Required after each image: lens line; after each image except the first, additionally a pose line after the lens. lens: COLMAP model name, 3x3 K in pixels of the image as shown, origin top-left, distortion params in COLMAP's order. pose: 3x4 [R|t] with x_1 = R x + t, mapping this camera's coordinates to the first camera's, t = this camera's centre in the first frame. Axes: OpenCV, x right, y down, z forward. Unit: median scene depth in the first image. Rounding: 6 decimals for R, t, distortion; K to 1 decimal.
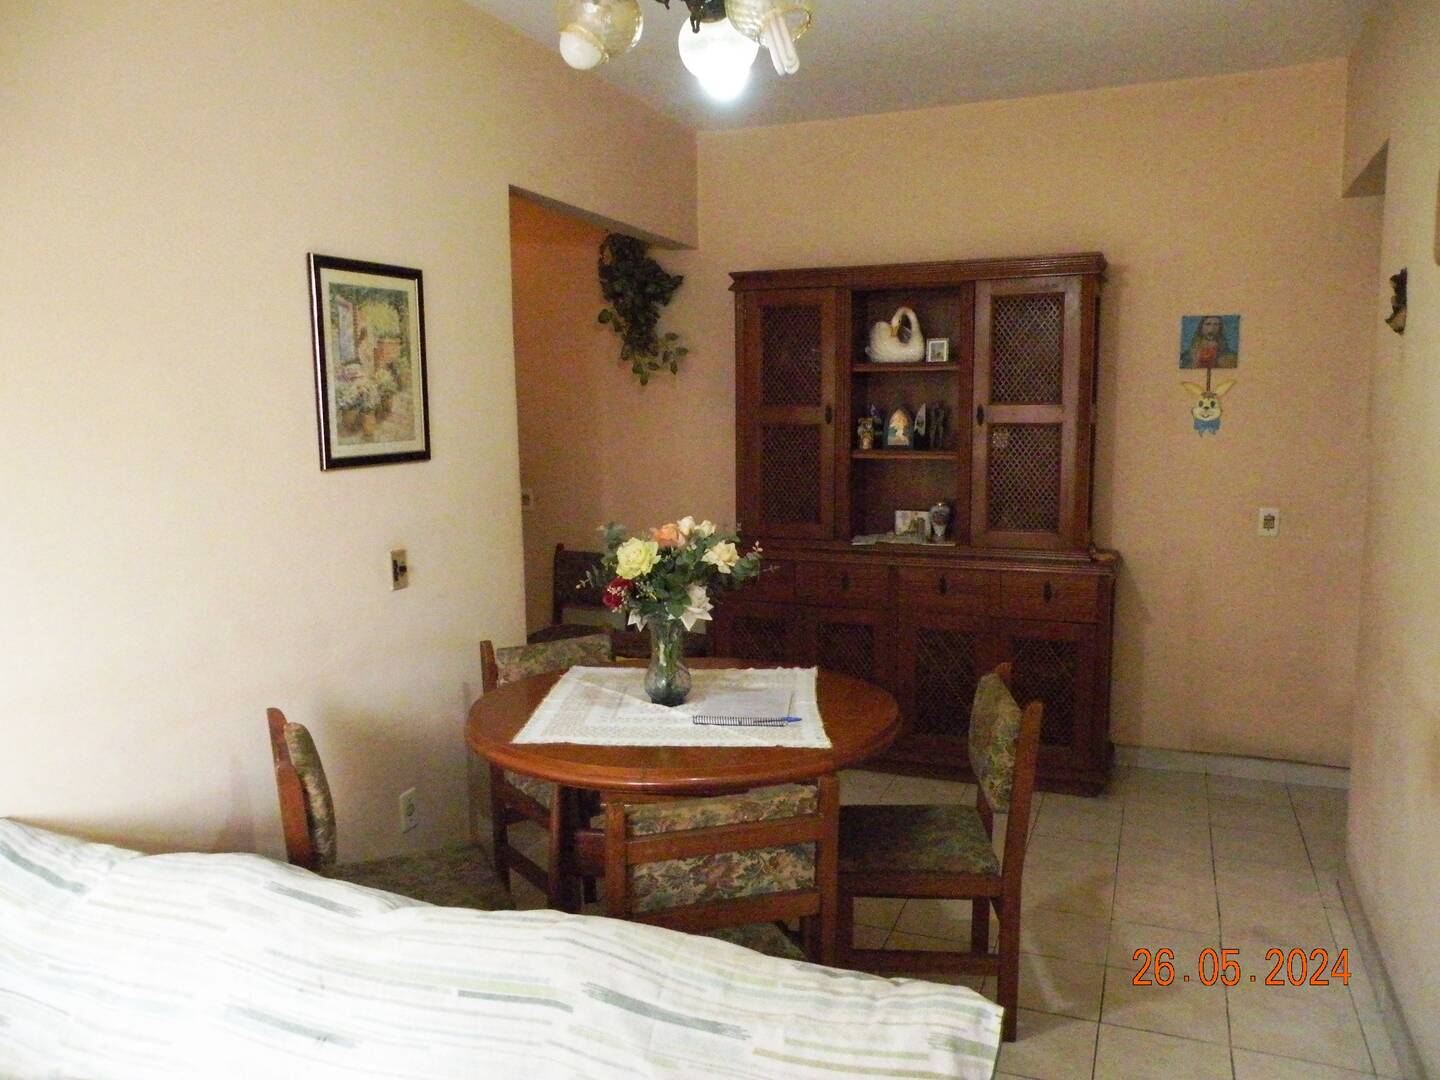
lens RADIAL K [[1110.2, 0, 722.9], [0, 1110.2, 541.7], [0, 0, 1]] dist [-0.004246, 0.010645]
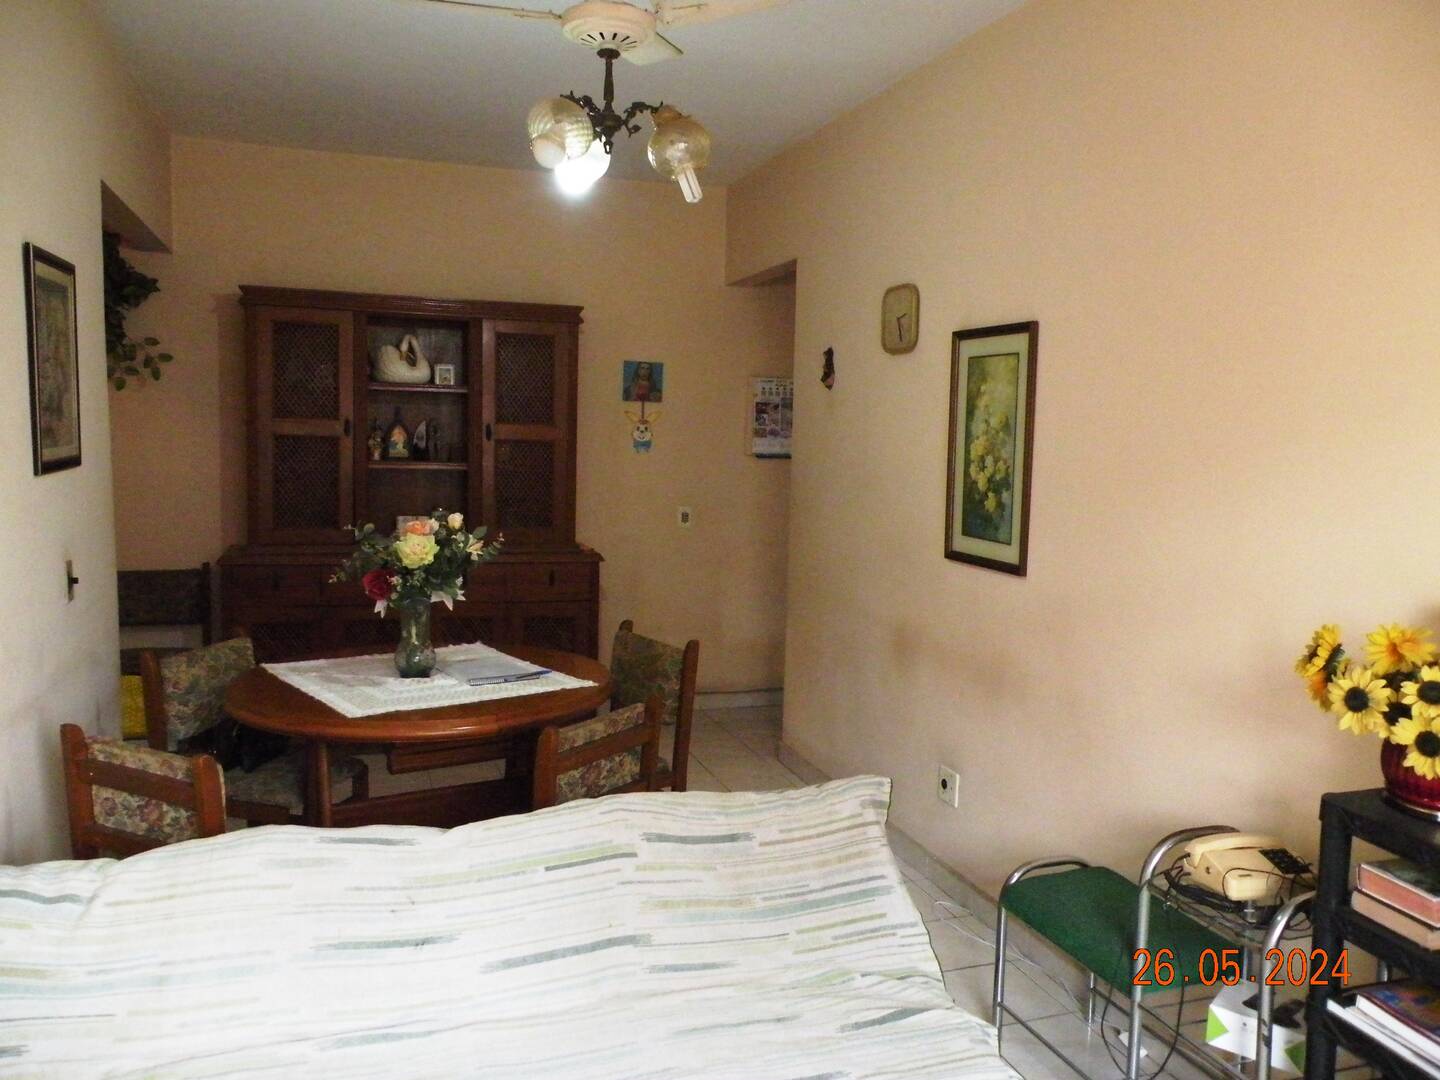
lens RADIAL K [[1110.2, 0, 722.9], [0, 1110.2, 541.7], [0, 0, 1]] dist [-0.004246, 0.010645]
pose [[0.755681, -0.036770, 0.653907, -0.367864], [0.046595, 0.998911, 0.002323, 0.011450], [-0.653280, 0.028714, 0.756572, -0.054115]]
